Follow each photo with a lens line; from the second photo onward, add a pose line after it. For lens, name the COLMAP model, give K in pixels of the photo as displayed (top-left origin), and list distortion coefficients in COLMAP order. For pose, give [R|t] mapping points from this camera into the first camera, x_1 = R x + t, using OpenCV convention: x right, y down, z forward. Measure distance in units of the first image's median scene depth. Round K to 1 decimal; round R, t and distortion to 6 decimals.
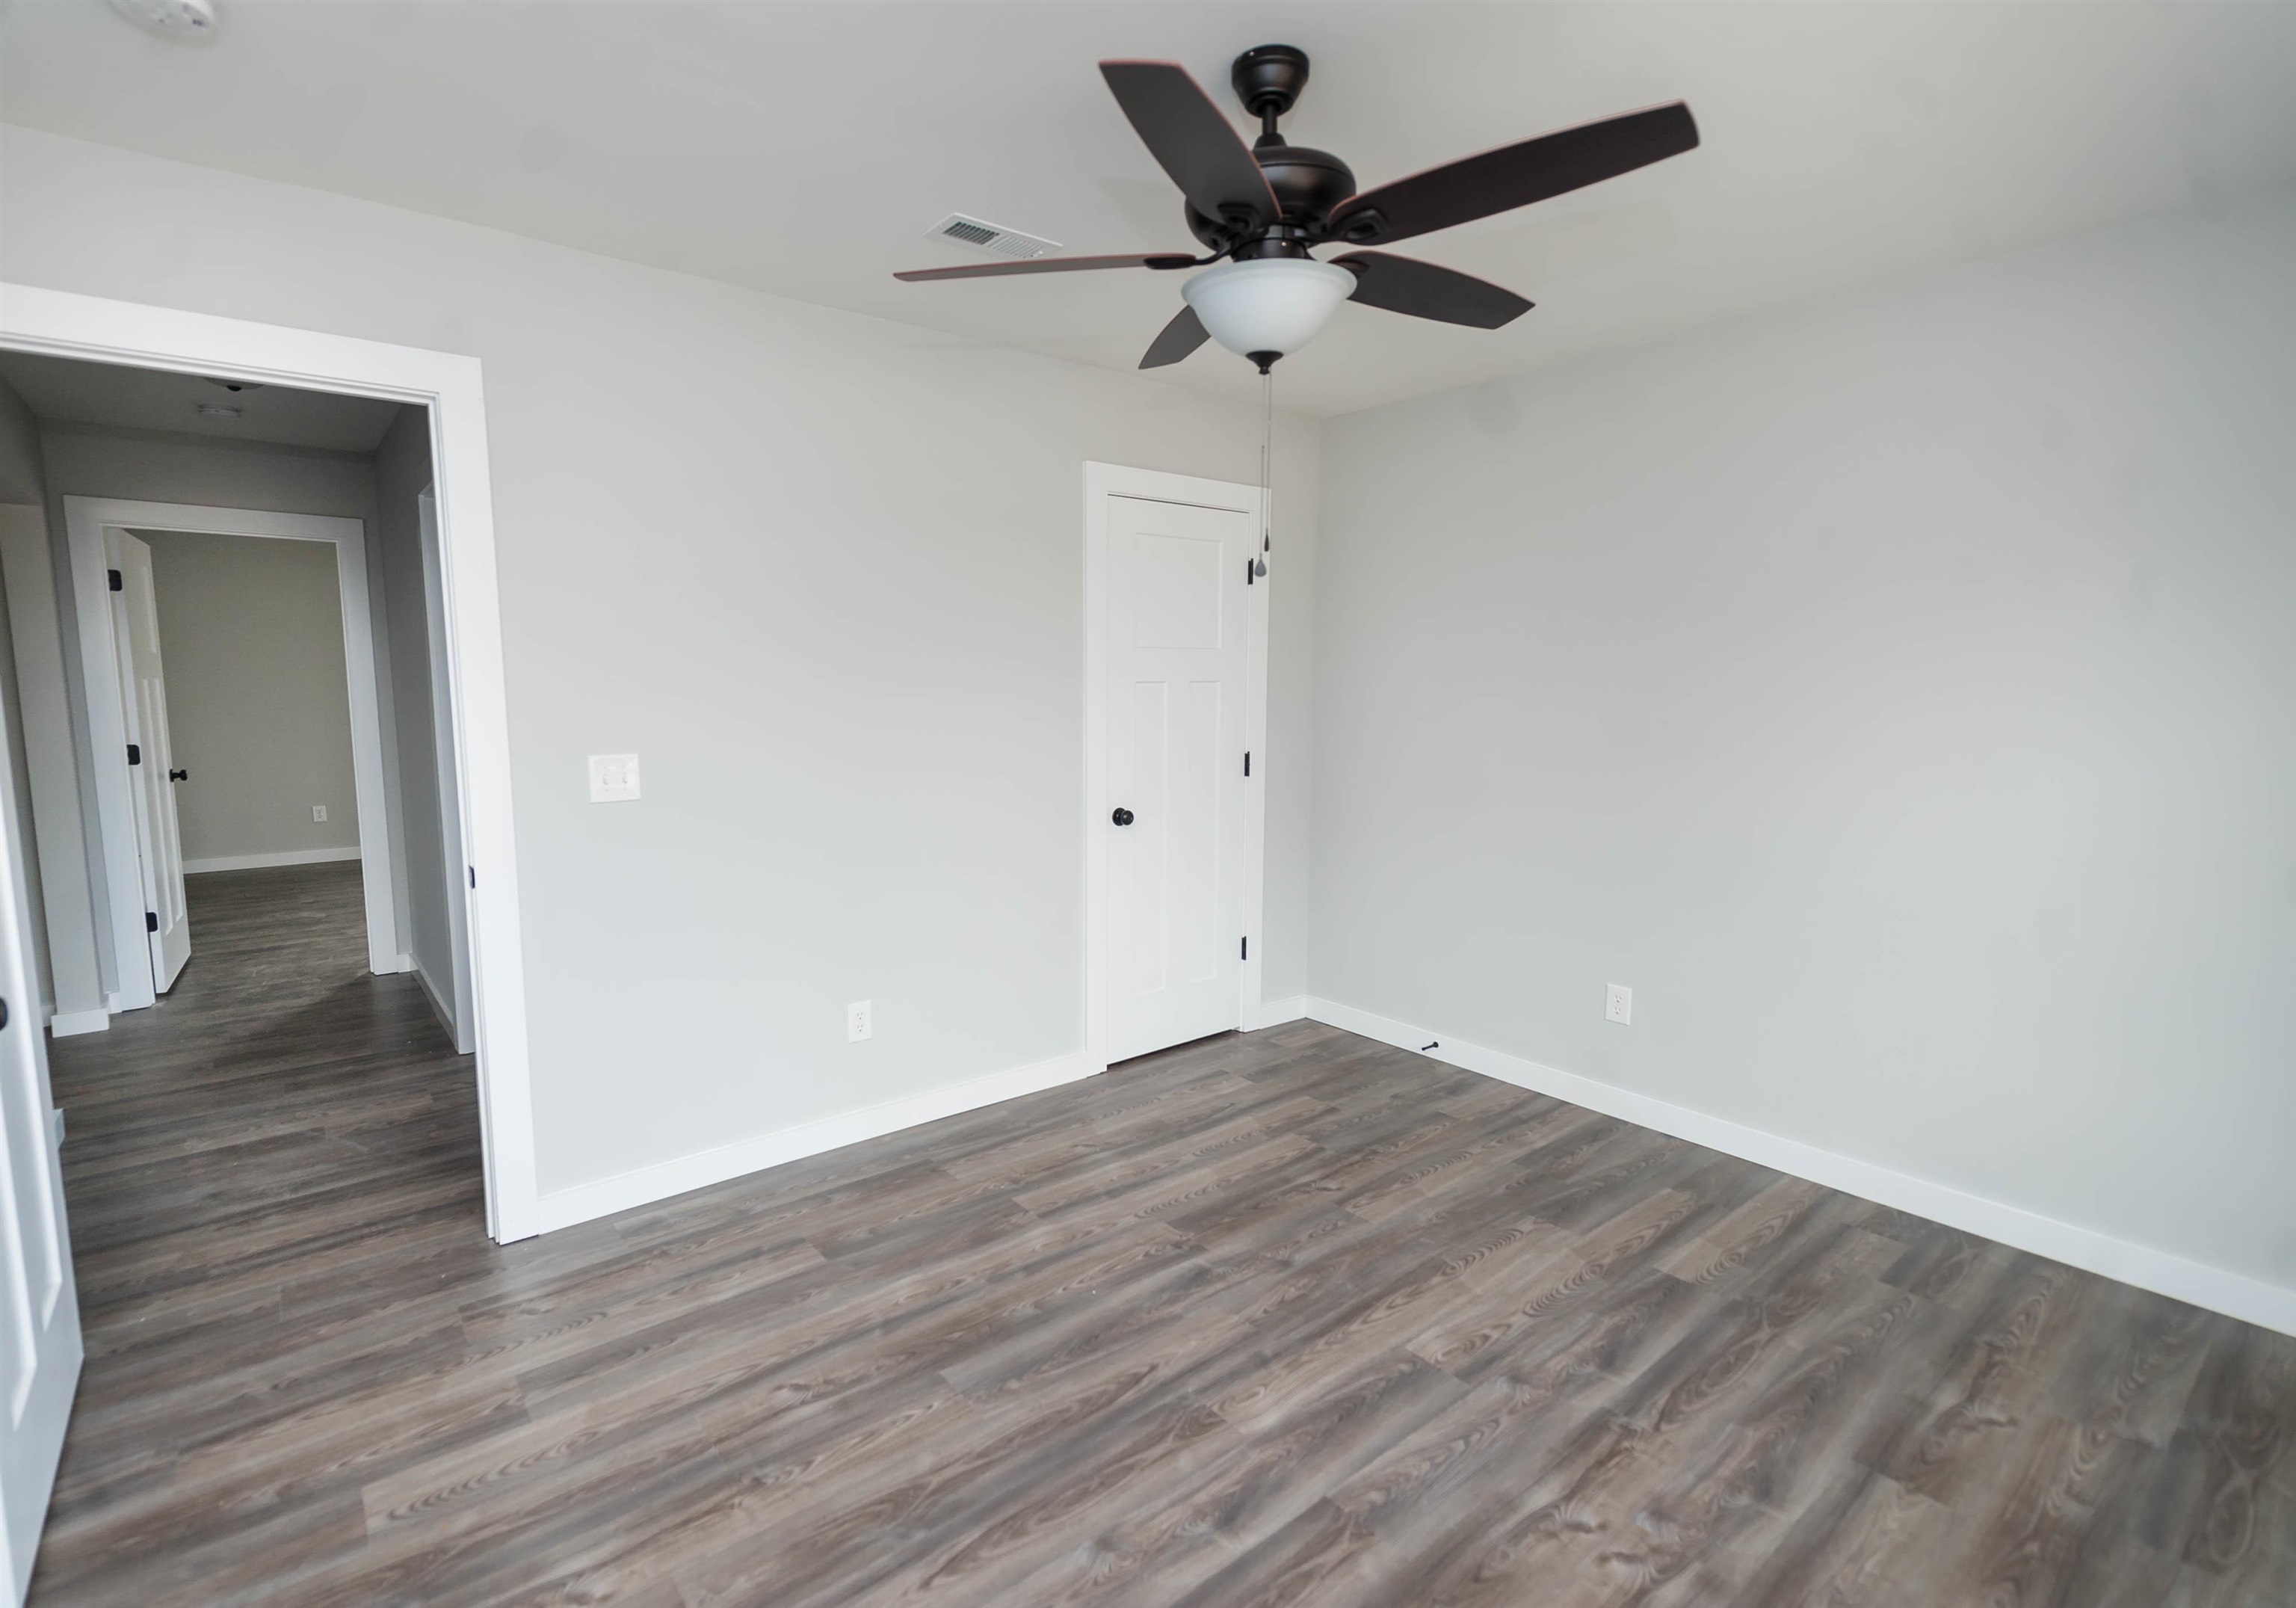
lens RADIAL K [[1073.4, 0, 1084.9], [0, 1073.4, 811.6], [0, 0, 1]] dist [0.027486, -0.014154]
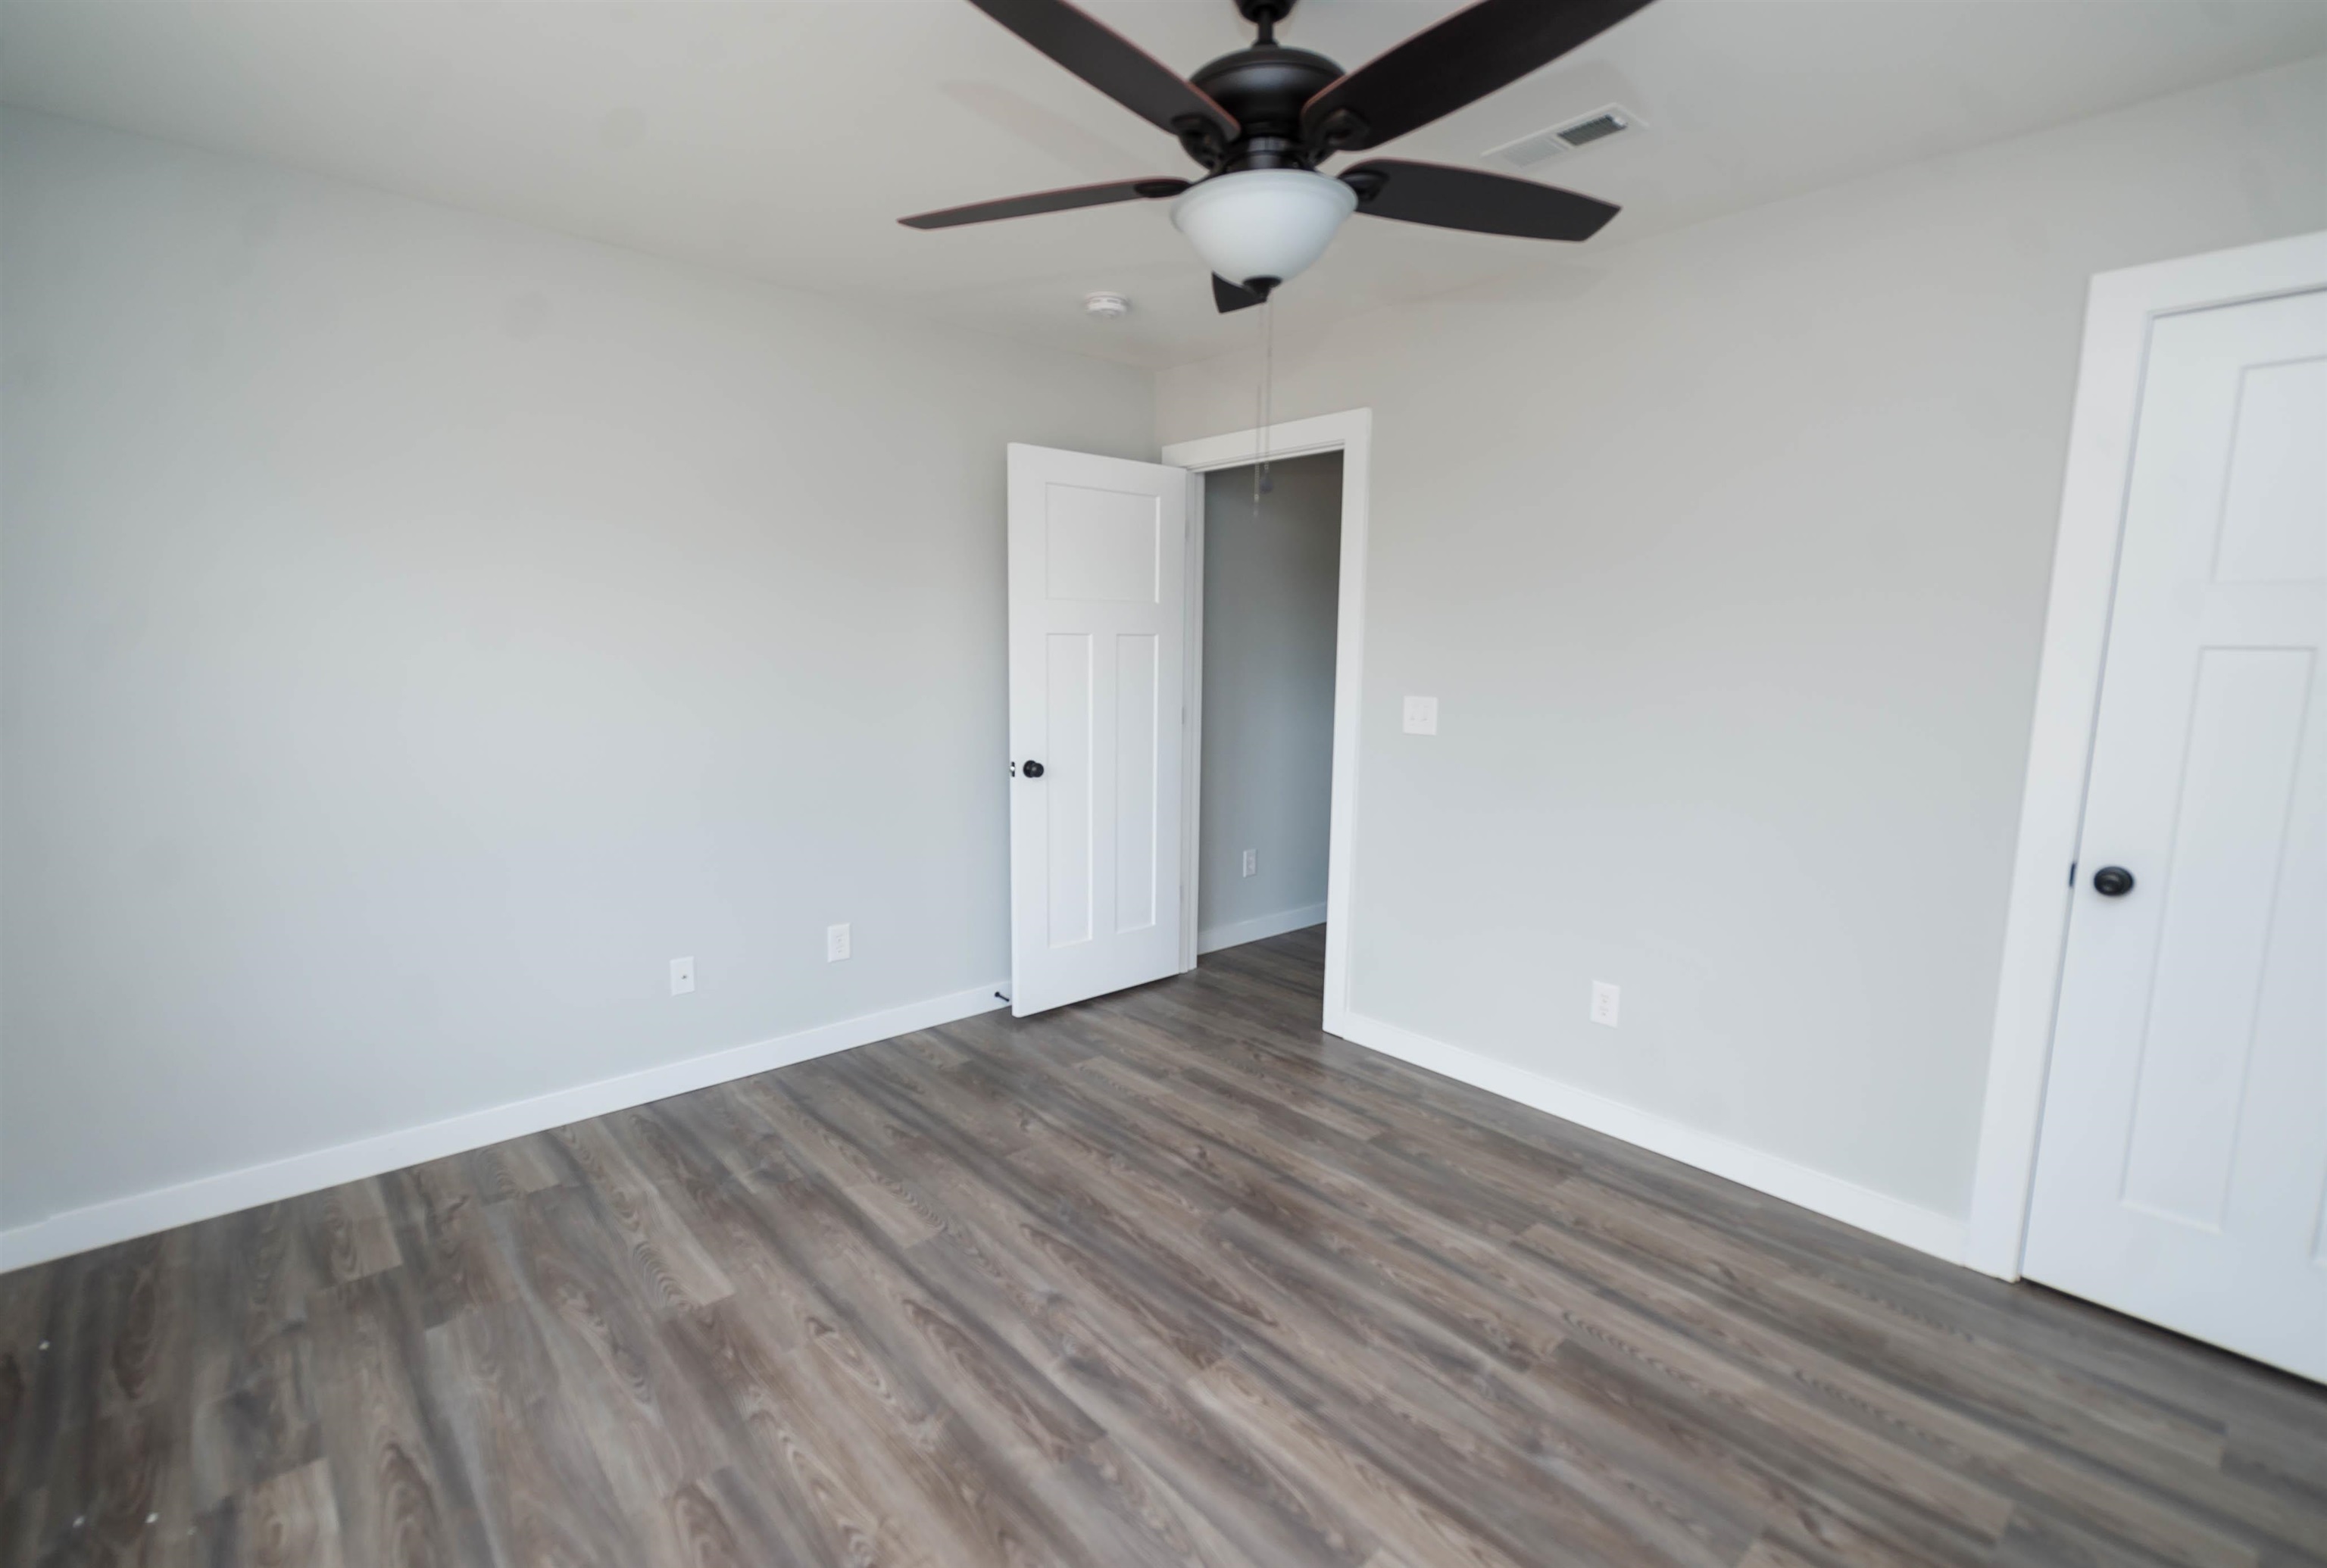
lens RADIAL K [[1009.0, 0, 1167.3], [0, 1009.0, 777.9], [0, 0, 1]] dist [0.006125, -0.000030]
pose [[0.091797, 0.137550, -0.986232, 0.872340], [-0.134526, 0.983047, 0.124585, -0.095564], [0.986649, 0.121237, 0.108745, 0.688645]]
